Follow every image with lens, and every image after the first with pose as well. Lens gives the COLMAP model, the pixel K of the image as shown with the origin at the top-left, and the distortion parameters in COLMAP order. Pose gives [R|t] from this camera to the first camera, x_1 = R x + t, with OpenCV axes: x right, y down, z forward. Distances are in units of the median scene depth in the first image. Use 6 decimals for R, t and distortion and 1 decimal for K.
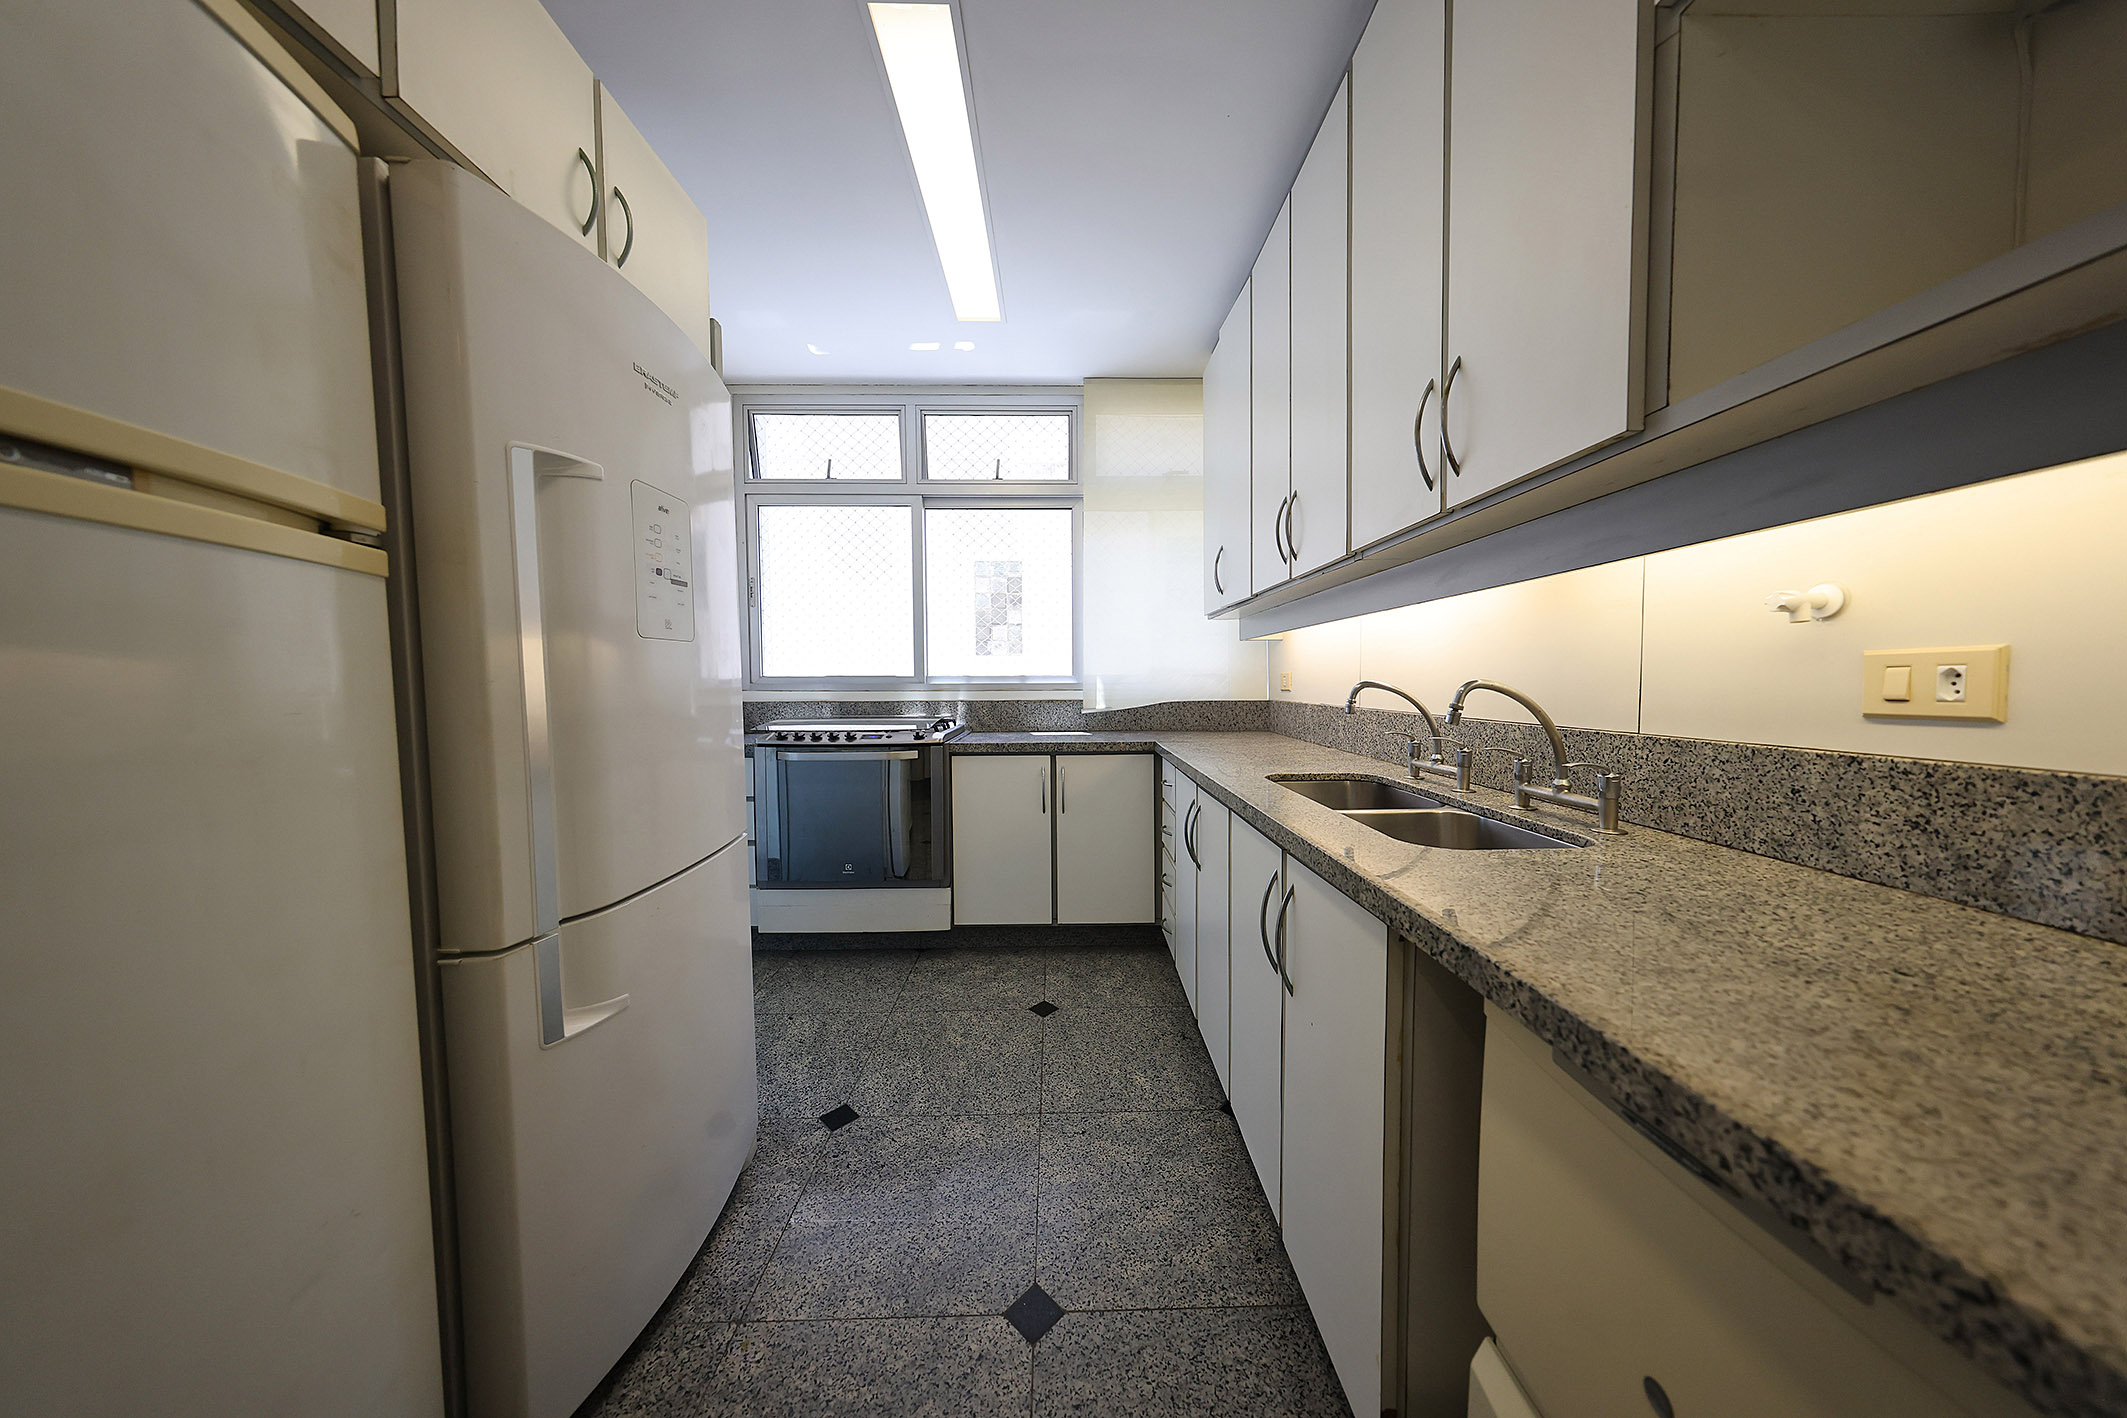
lens RADIAL K [[614.4, 0, 1063.5], [0, 614.4, 709.0], [0, 0, 1]] dist [-0.000112, -0.000023]
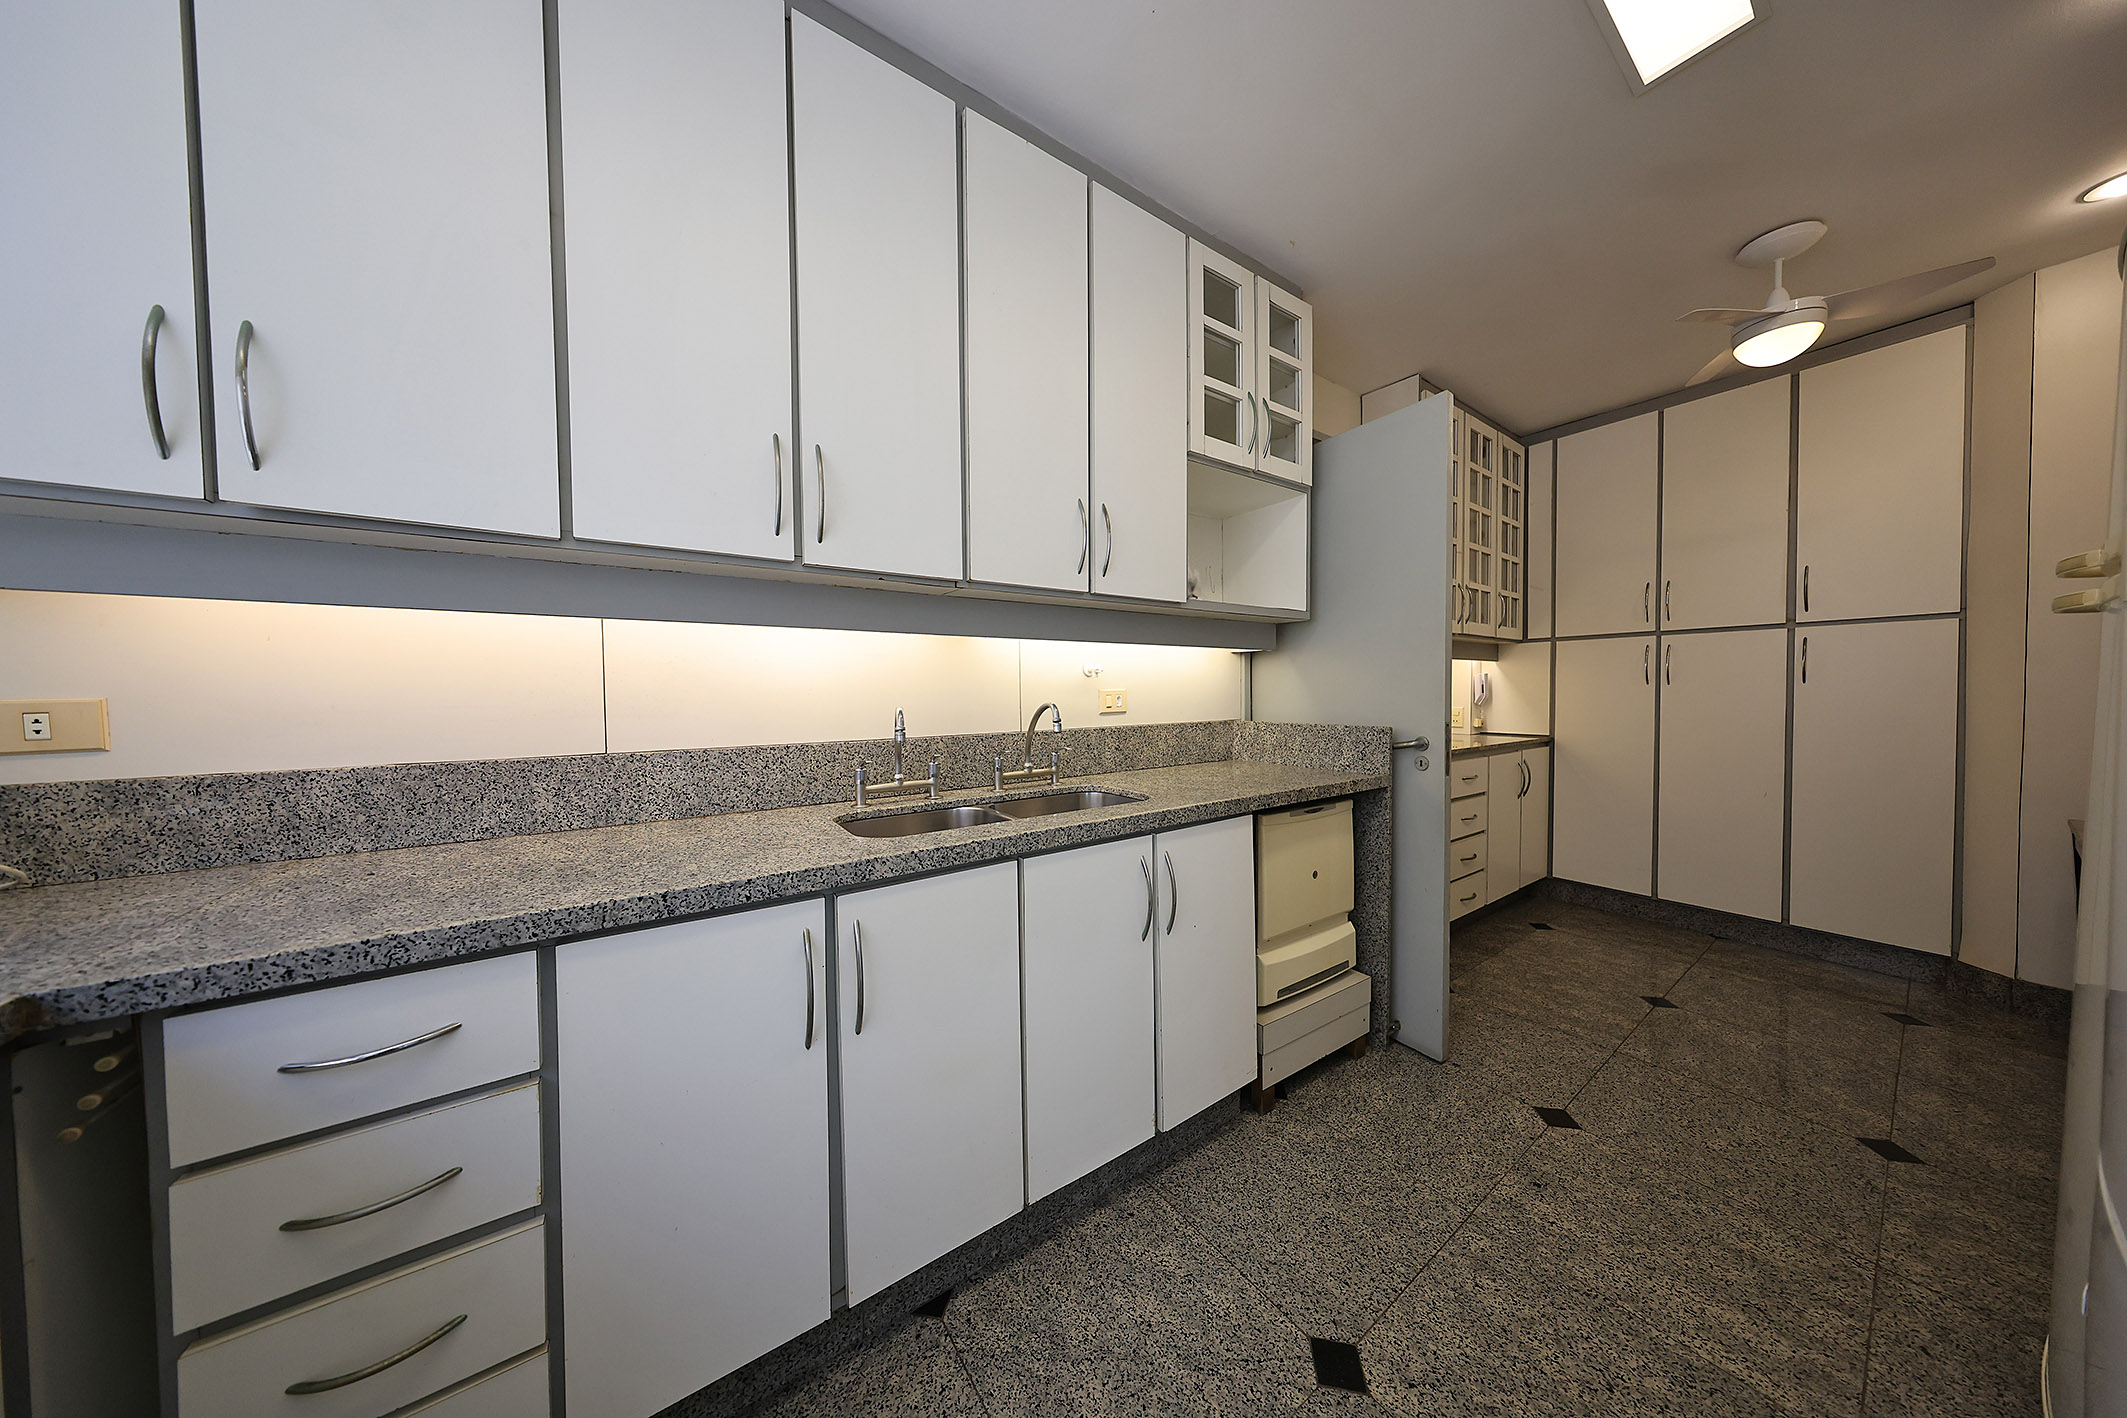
lens RADIAL K [[614.4, 0, 1063.5], [0, 614.4, 709.0], [0, 0, 1]] dist [-0.000112, -0.000023]
pose [[-0.550527, -0.017131, 0.834642, -0.603957], [0.050708, 0.997257, 0.053916, -0.113293], [-0.833276, 0.072005, -0.548148, 1.837023]]
